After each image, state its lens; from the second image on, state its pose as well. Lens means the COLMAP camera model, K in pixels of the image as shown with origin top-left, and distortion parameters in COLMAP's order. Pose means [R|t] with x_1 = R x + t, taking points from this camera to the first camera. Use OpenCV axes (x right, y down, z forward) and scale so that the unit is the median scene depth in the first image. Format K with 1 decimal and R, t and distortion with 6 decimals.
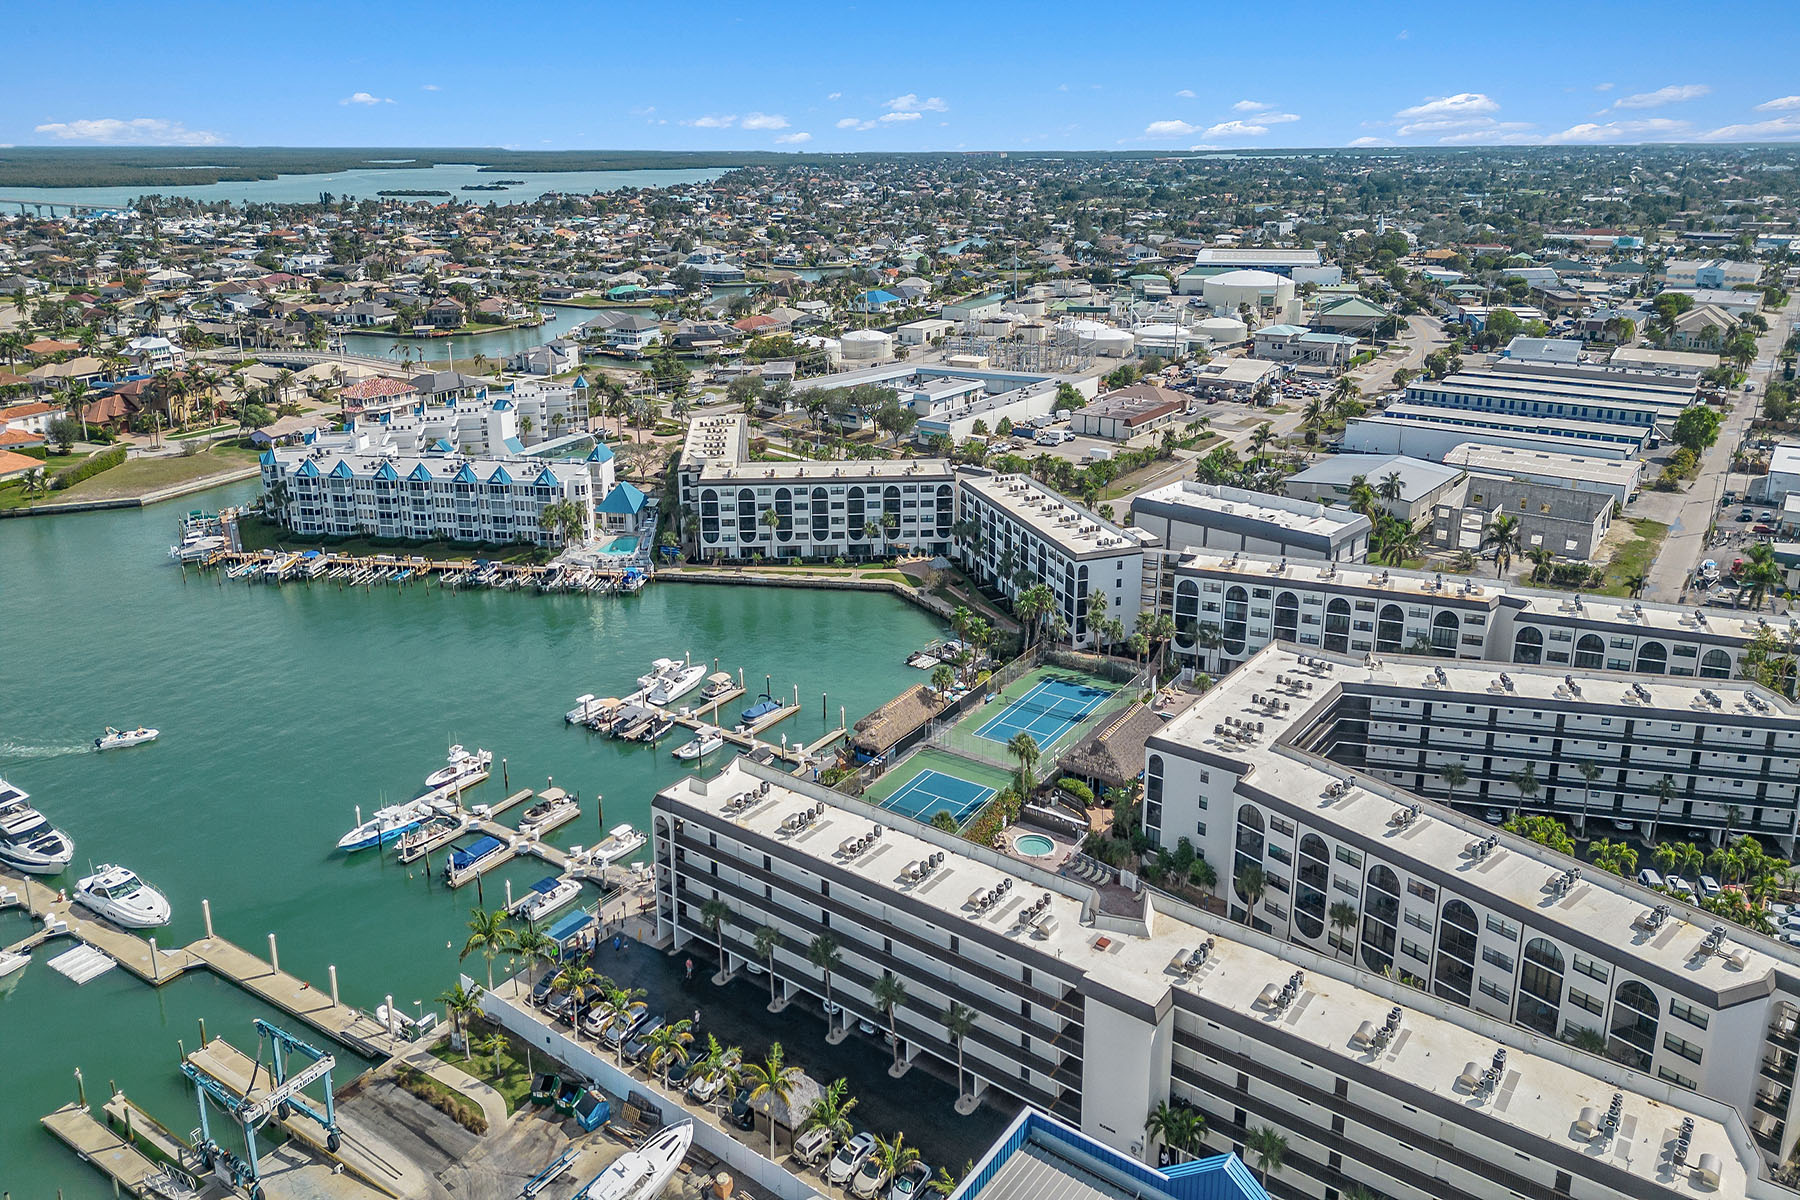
lens RADIAL K [[1234.0, 0, 899.8], [0, 1234.0, 531.5], [0, 0, 1]] dist [0.107750, -0.104307]
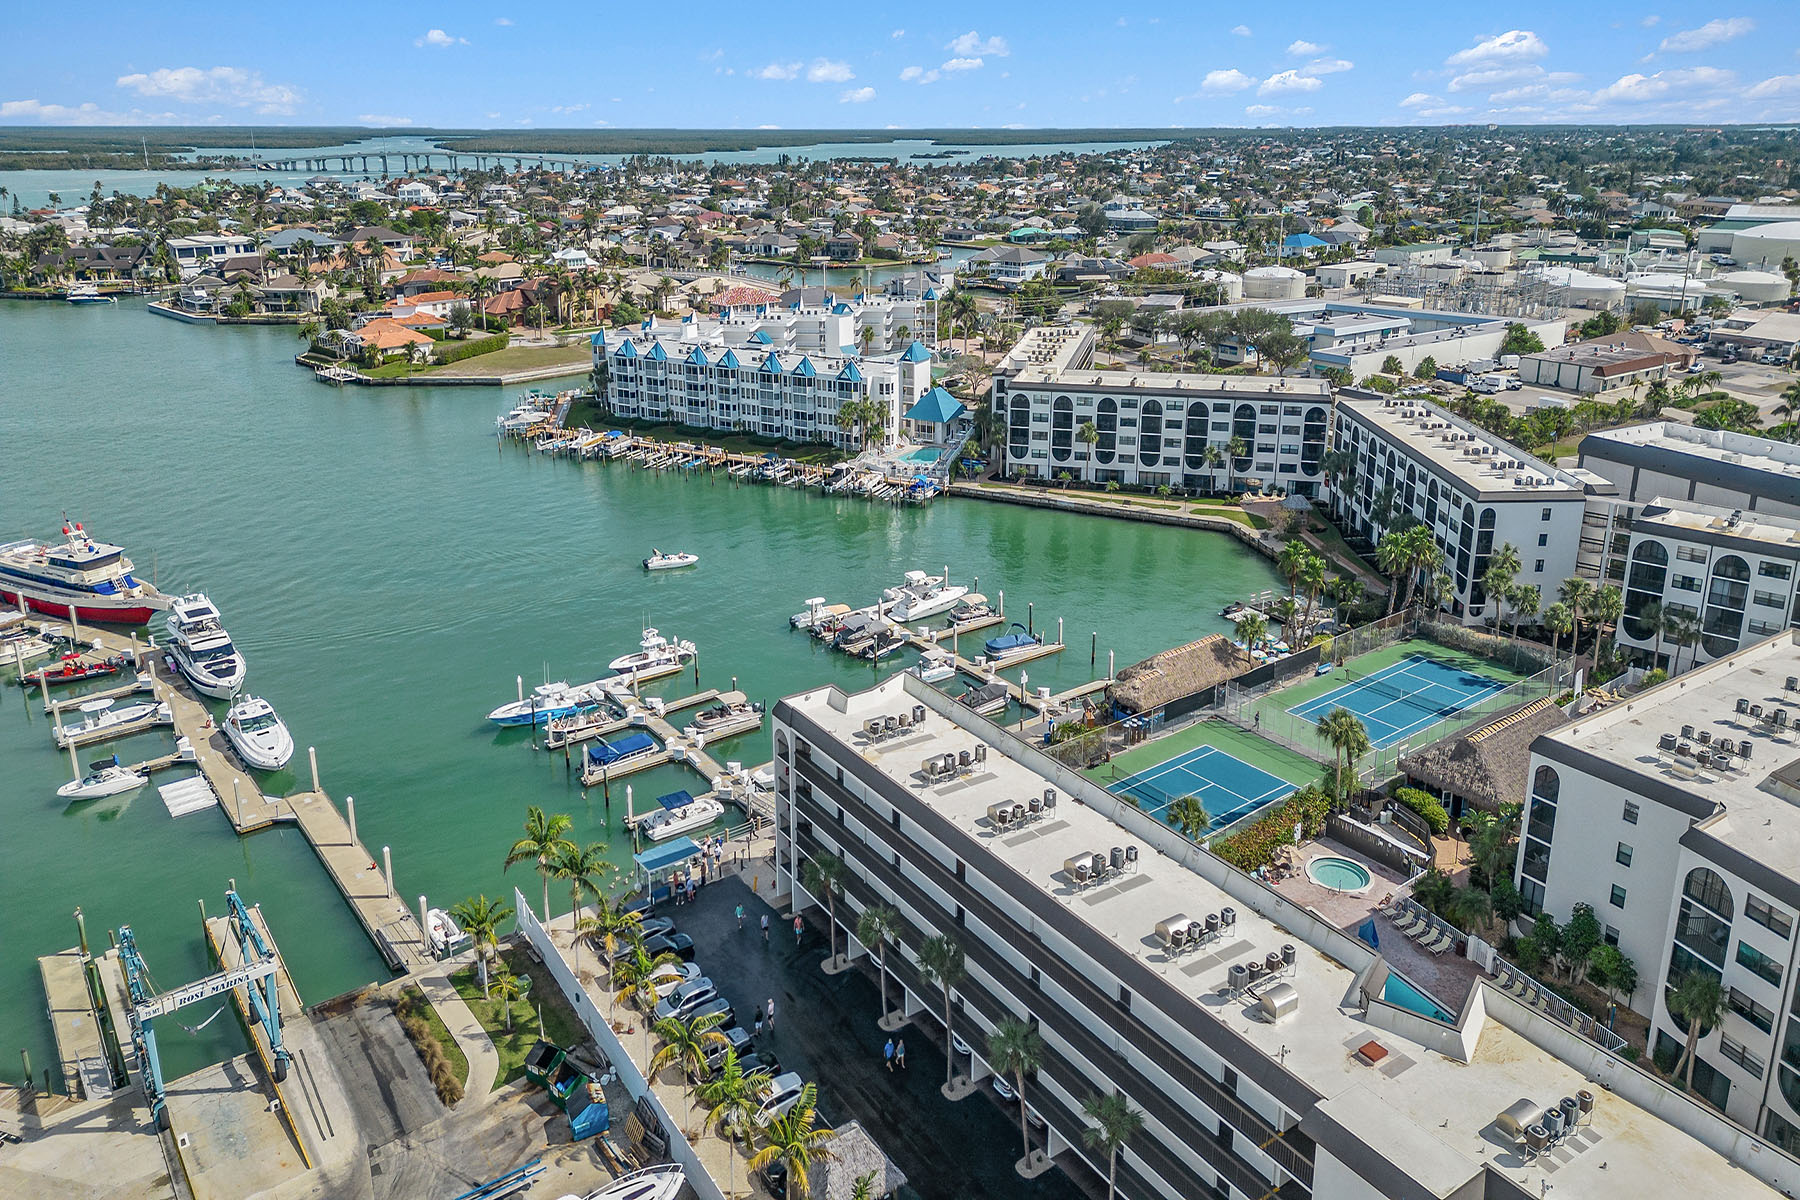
lens RADIAL K [[1241.5, 0, 902.9], [0, 1241.5, 522.8], [0, 0, 1]] dist [0.094140, -0.121157]
pose [[0.942341, 0.099171, -0.319623, 0.063184], [-0.096967, 0.995025, 0.022845, 0.052533], [0.320298, 0.009465, 0.947270, 0.206185]]
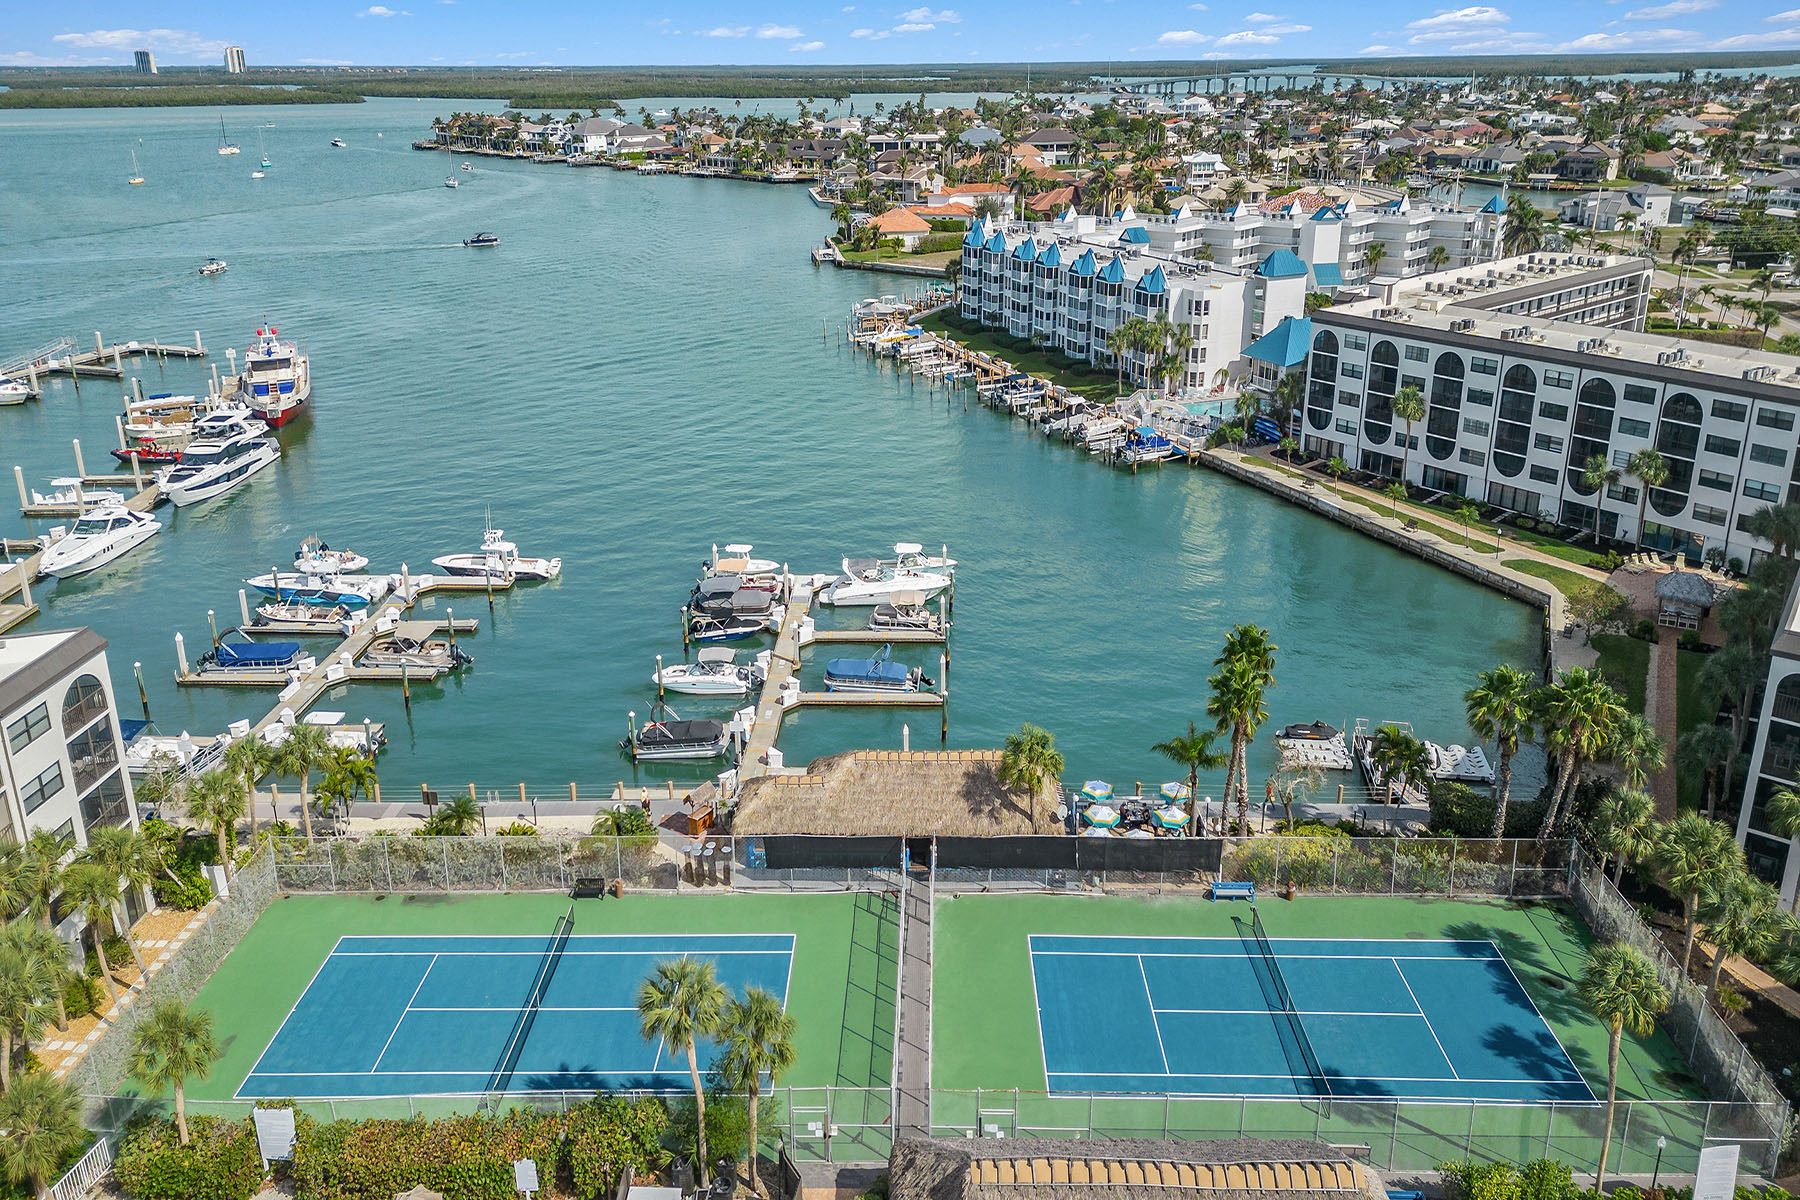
lens RADIAL K [[1258.1, 0, 905.7], [0, 1258.1, 503.3], [0, 0, 1]] dist [0.060395, -0.069443]
pose [[0.537443, 0.272616, -0.798020, 0.266400], [-0.242283, 0.956326, 0.163525, -0.008696], [0.807746, 0.105461, 0.580021, 0.653935]]
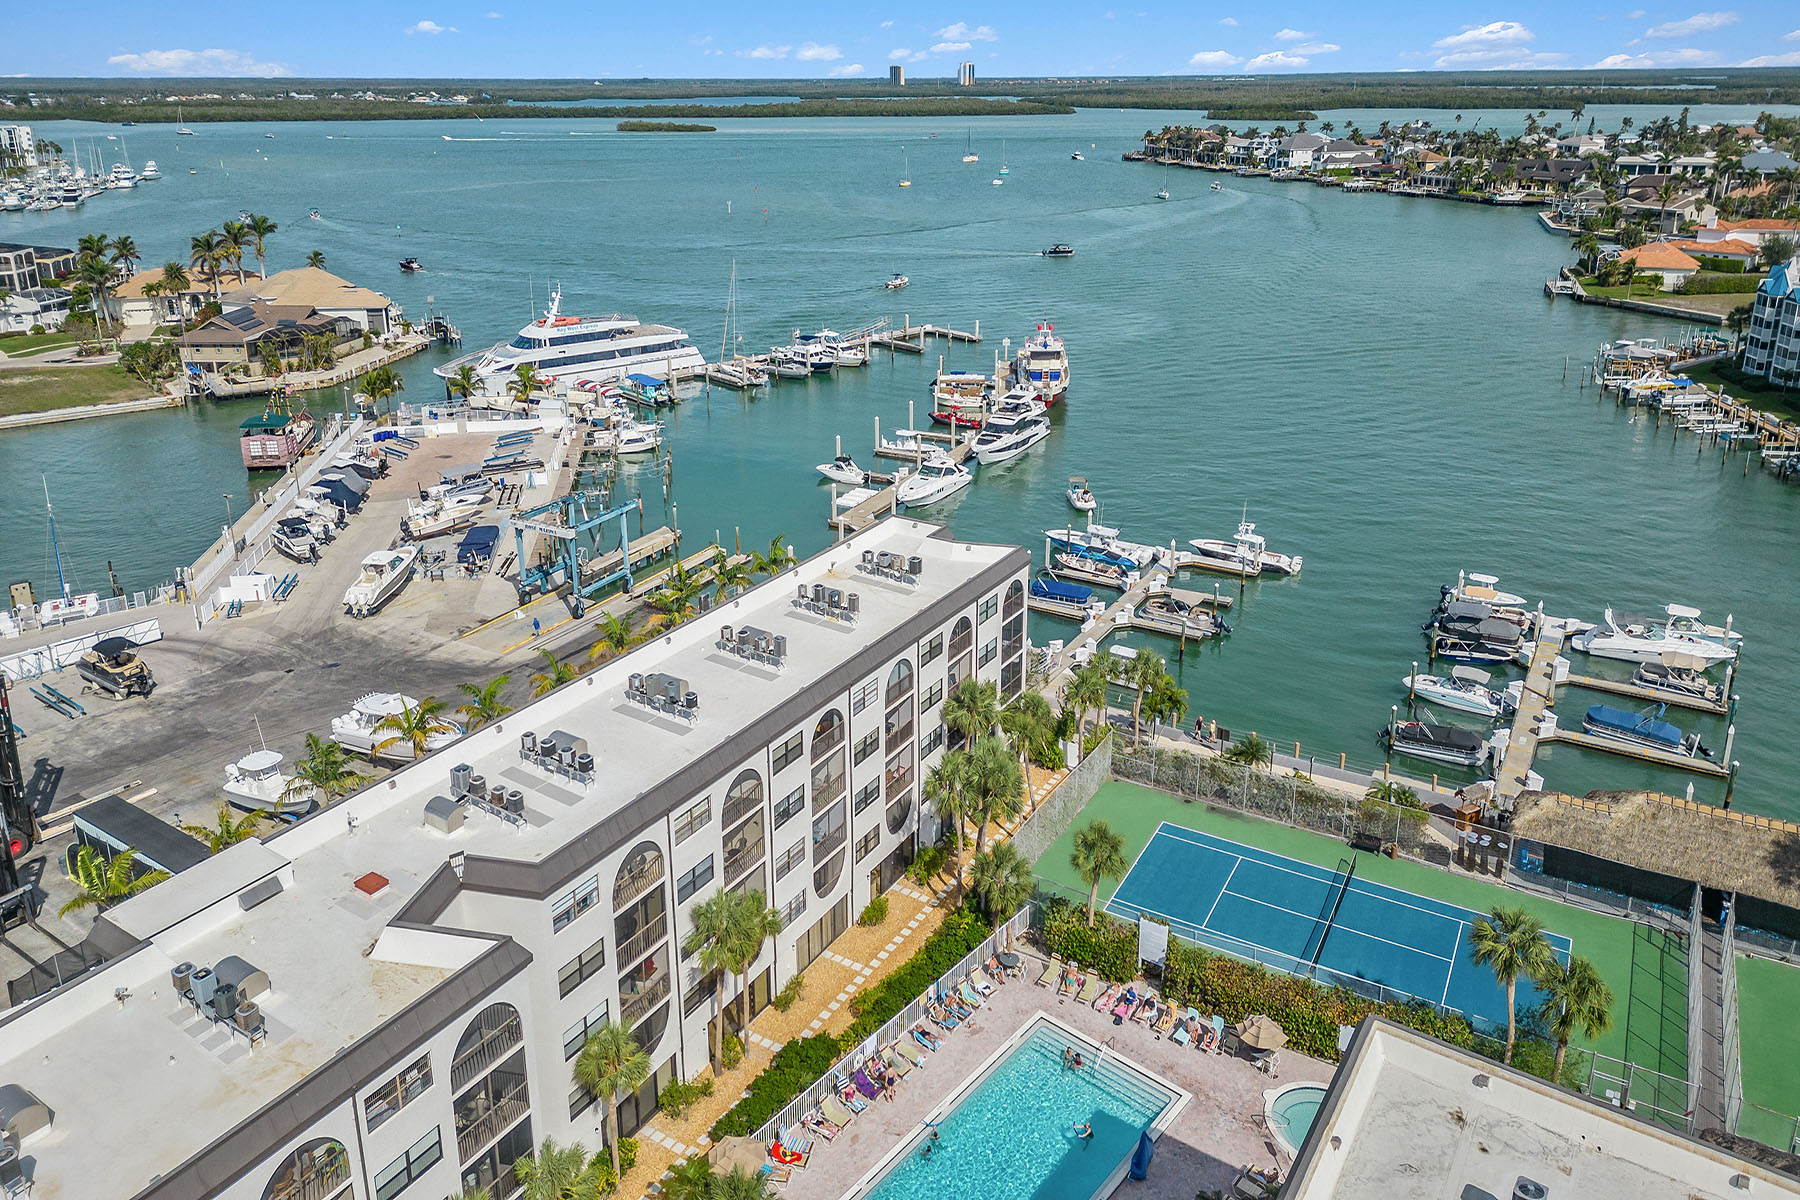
lens RADIAL K [[1238.0, 0, 914.1], [0, 1238.0, 548.9], [0, 0, 1]] dist [0.130166, -0.144755]
pose [[0.069934, 0.349302, -0.934397, 0.299869], [-0.290452, 0.903236, 0.315915, 0.002185], [0.954331, 0.249305, 0.164622, 0.572037]]
